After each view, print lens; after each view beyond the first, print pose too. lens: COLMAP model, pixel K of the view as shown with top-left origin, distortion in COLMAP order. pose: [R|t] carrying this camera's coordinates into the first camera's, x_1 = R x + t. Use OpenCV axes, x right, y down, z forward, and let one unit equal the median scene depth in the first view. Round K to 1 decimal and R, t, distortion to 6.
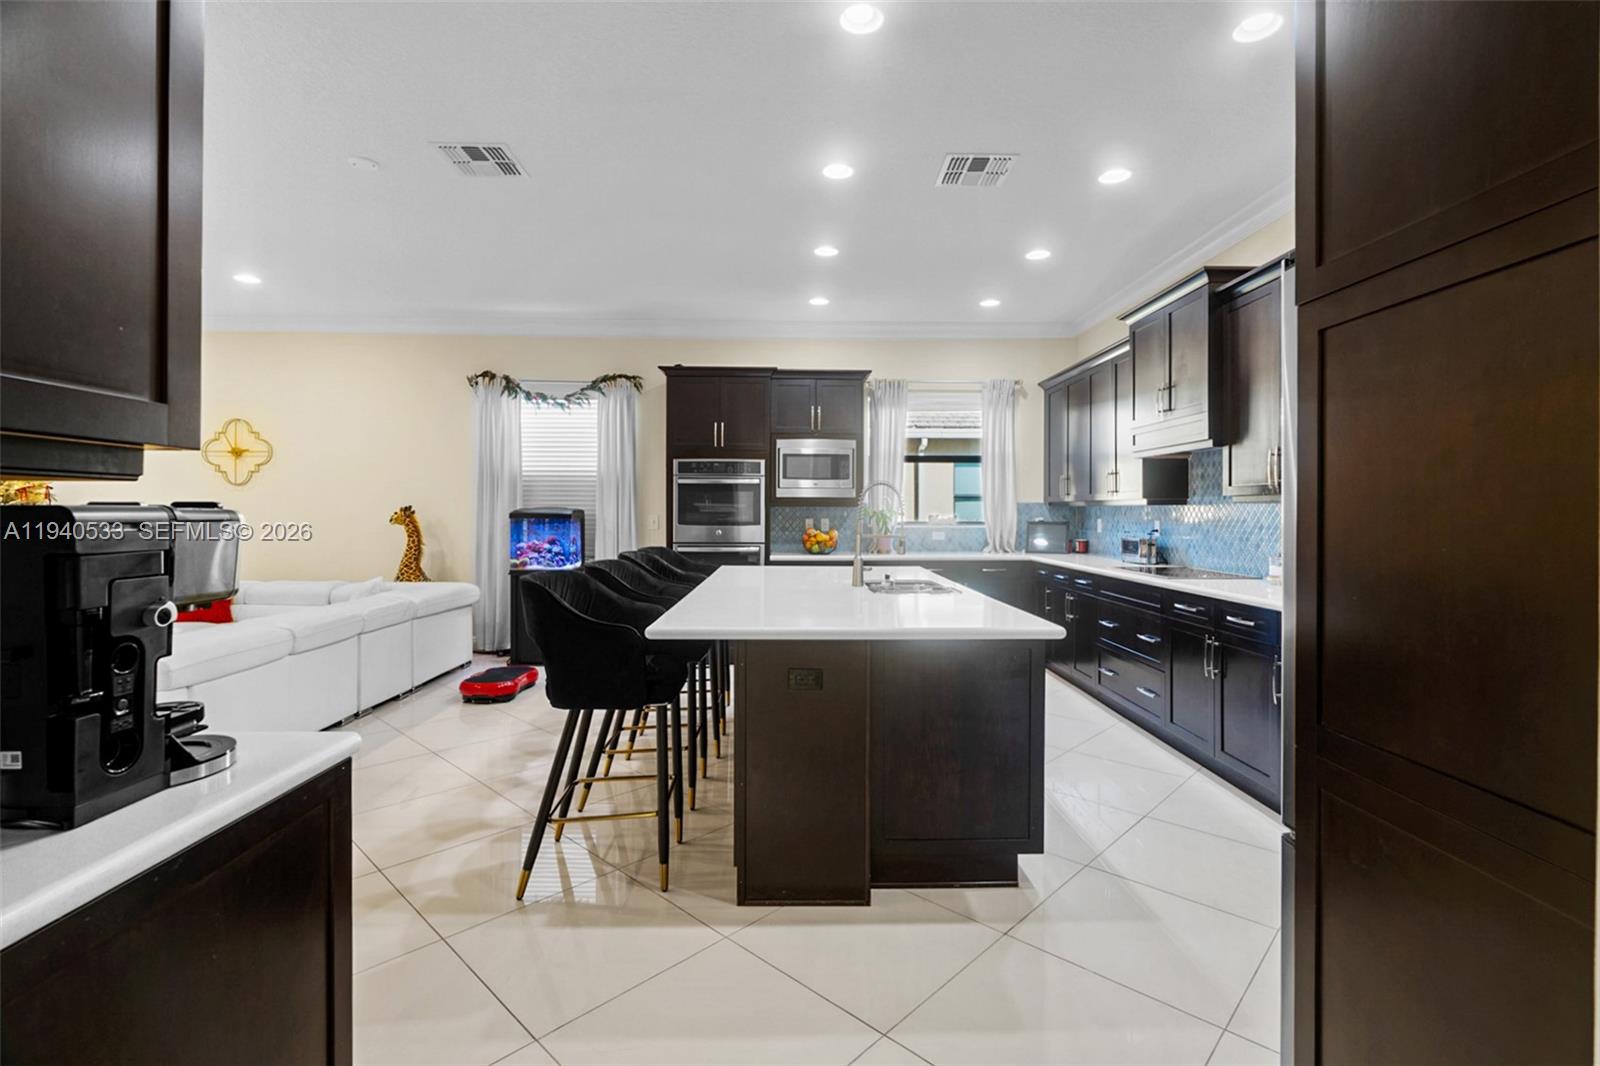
lens RADIAL K [[727.7, 0, 809.9], [0, 727.7, 519.5], [0, 0, 1]] dist [-0.007570, -0.000023]
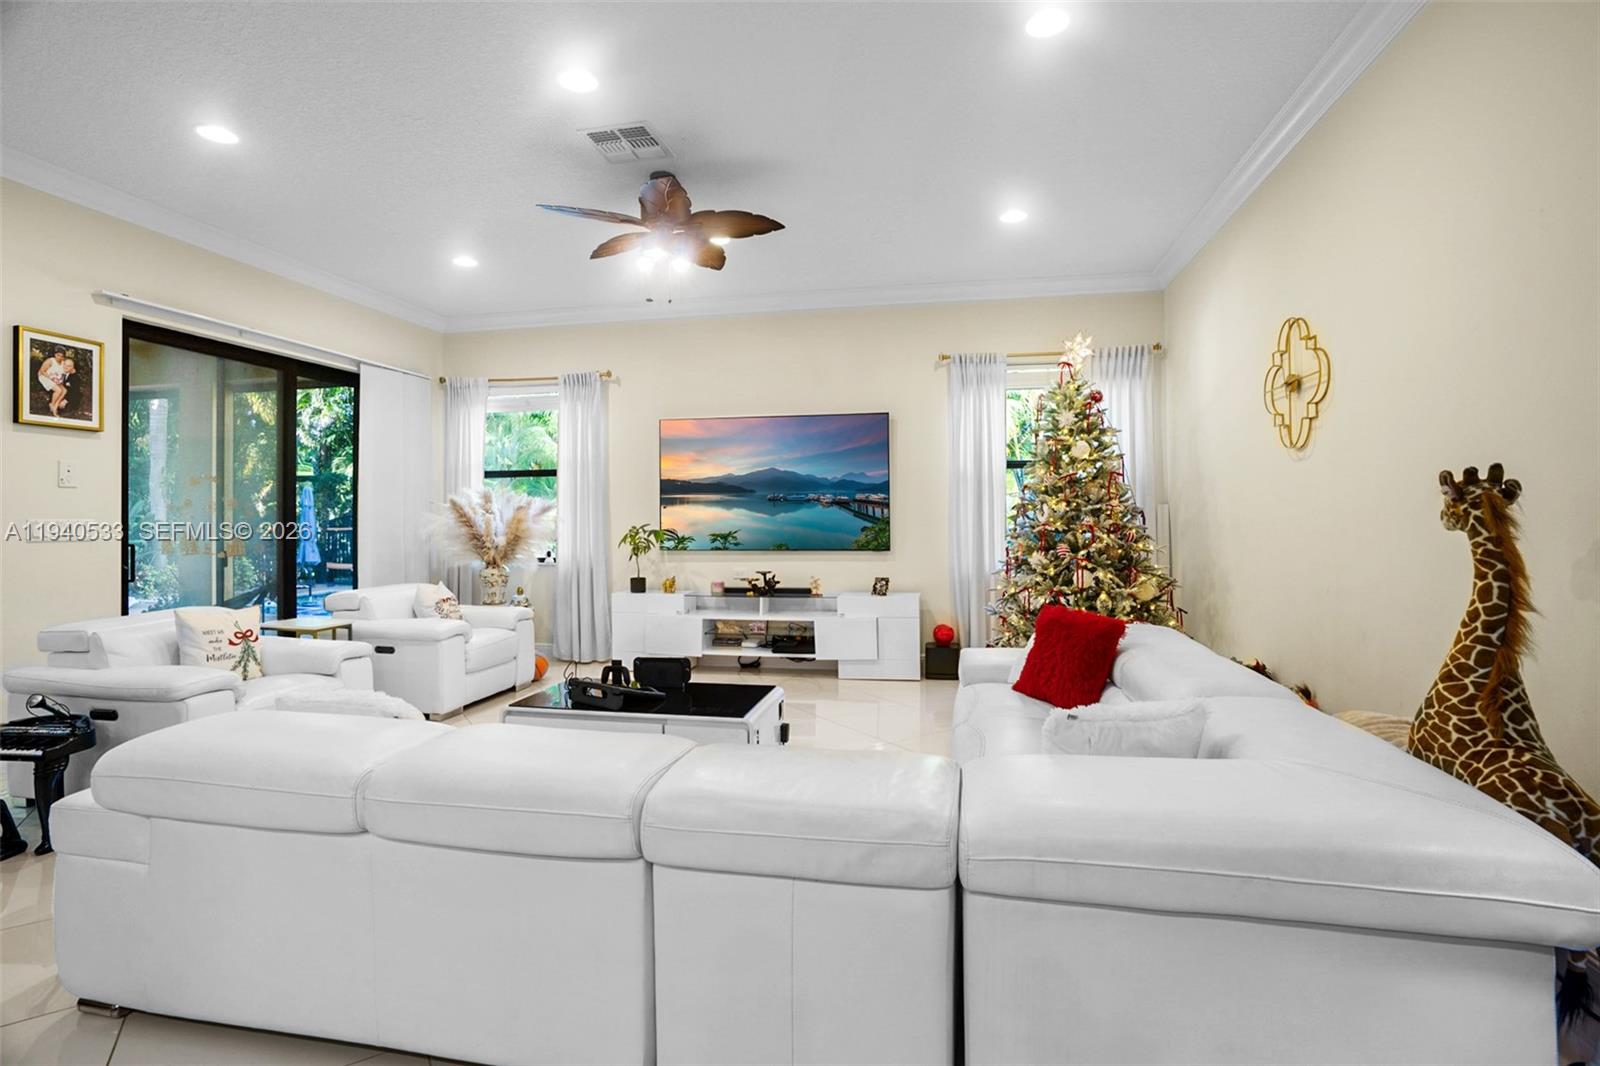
lens RADIAL K [[752.3, 0, 827.4], [0, 752.3, 502.0], [0, 0, 1]] dist [-0.057569, 0.019448]
pose [[-0.182632, -0.022923, -0.982914, -0.238107], [-0.006148, 0.999735, -0.022173, 0.003482], [0.983162, 0.001994, -0.182725, 0.819347]]
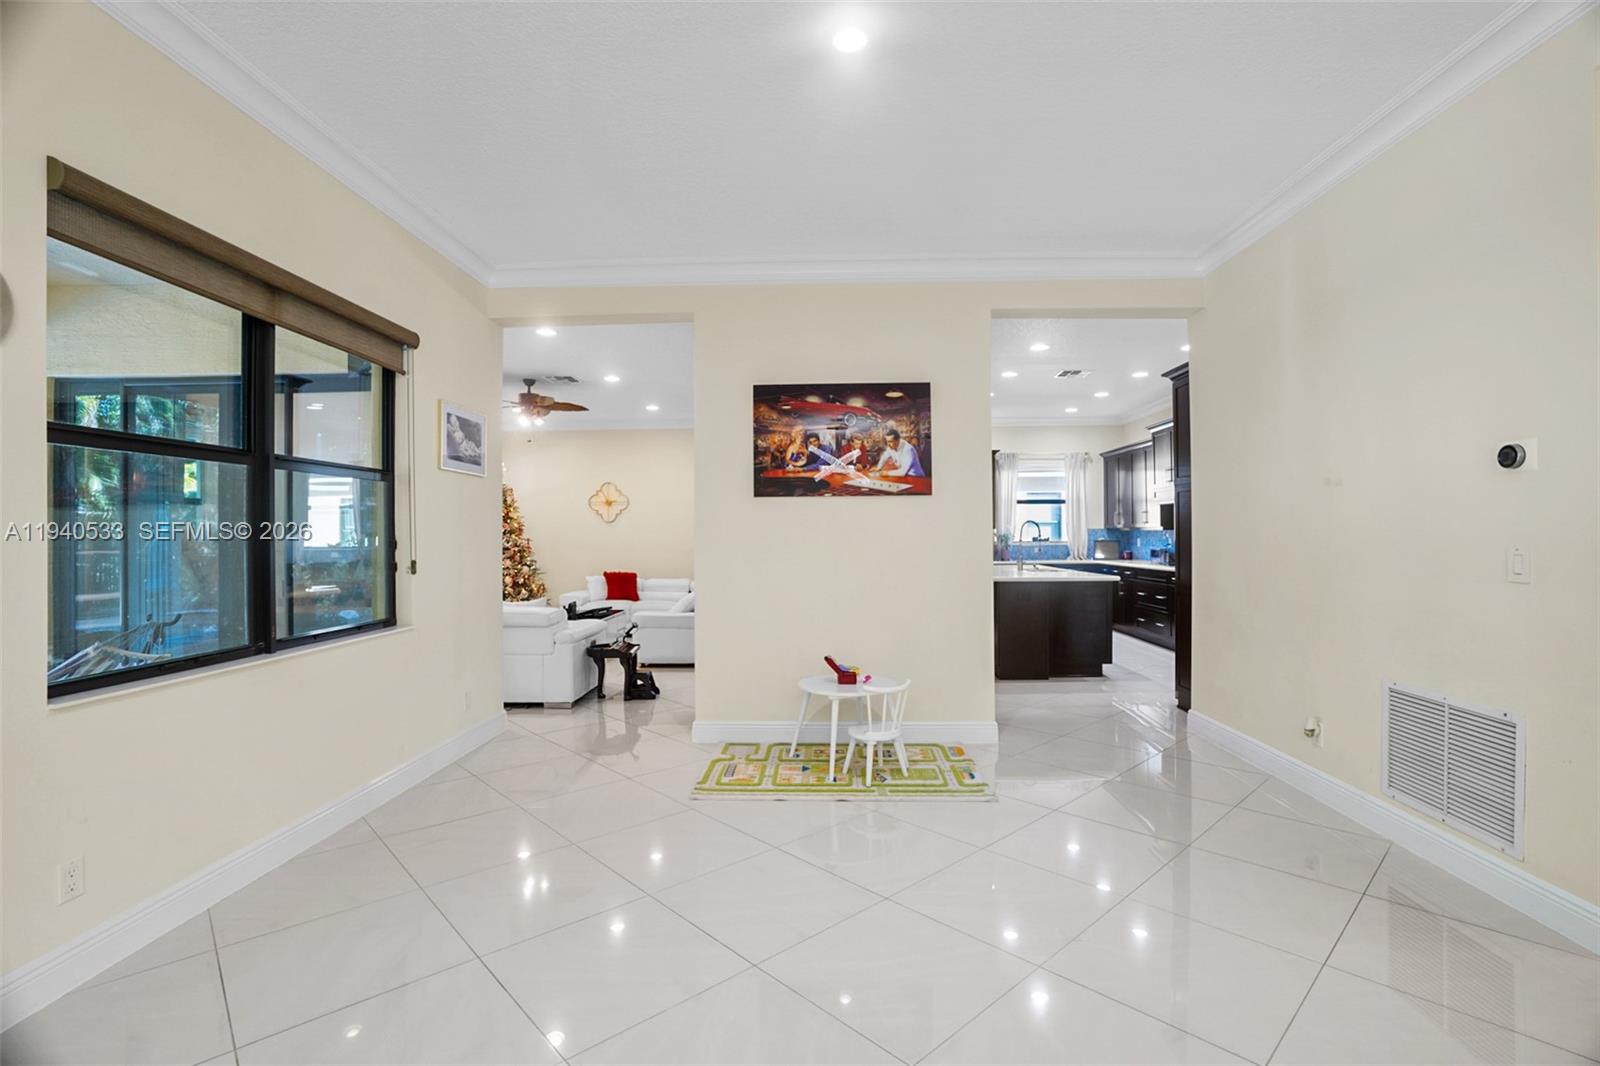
lens RADIAL K [[752.3, 0, 810.9], [0, 752.3, 537.2], [0, 0, 1]] dist [-0.057569, 0.019448]
pose [[0.998715, -0.008896, -0.049891, -0.260278], [0.008450, 0.999922, -0.009145, 0.005949], [0.049968, 0.008712, 0.998713, -0.724743]]
